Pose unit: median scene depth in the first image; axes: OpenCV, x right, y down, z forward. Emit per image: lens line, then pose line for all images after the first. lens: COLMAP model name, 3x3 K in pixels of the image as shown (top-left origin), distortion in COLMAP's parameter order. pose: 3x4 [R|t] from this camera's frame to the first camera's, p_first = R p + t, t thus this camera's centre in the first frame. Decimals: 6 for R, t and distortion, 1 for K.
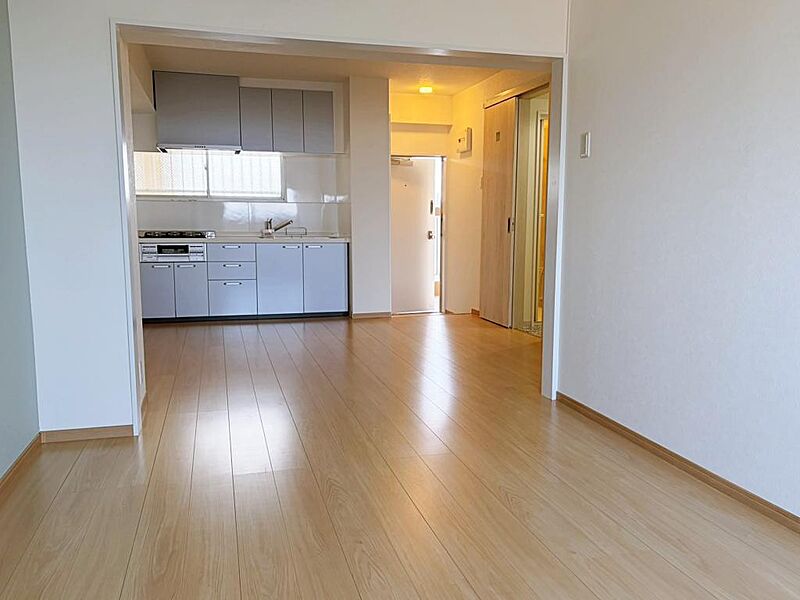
lens RADIAL K [[639.1, 0, 376.4], [0, 639.1, 301.3], [0, 0, 1]] dist [0.000038, -0.000584]
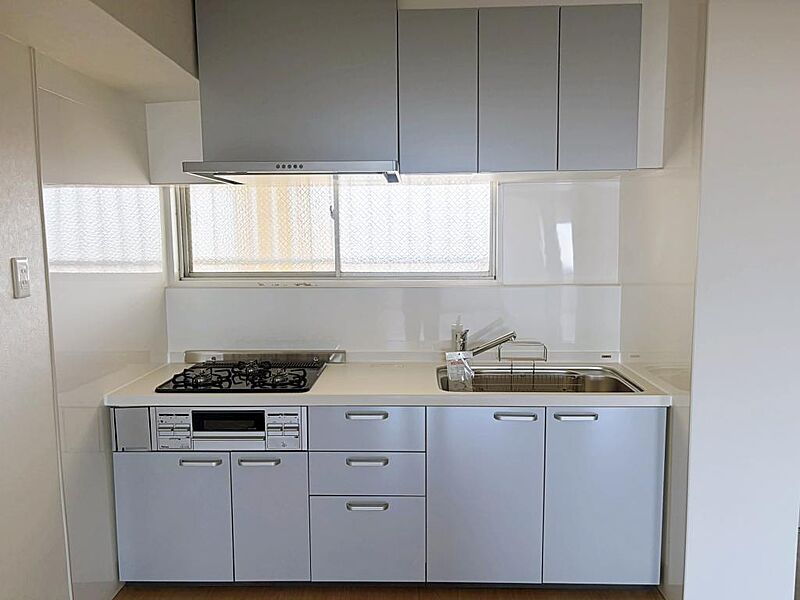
lens RADIAL K [[594.2, 0, 401.2], [0, 594.2, 319.5], [0, 0, 1]] dist [0.058240, -0.000244]
pose [[0.962150, 0.027846, -0.271094, -0.102210], [-0.024264, 0.999568, 0.016558, -0.146594], [0.271438, -0.009354, 0.962410, 0.621228]]
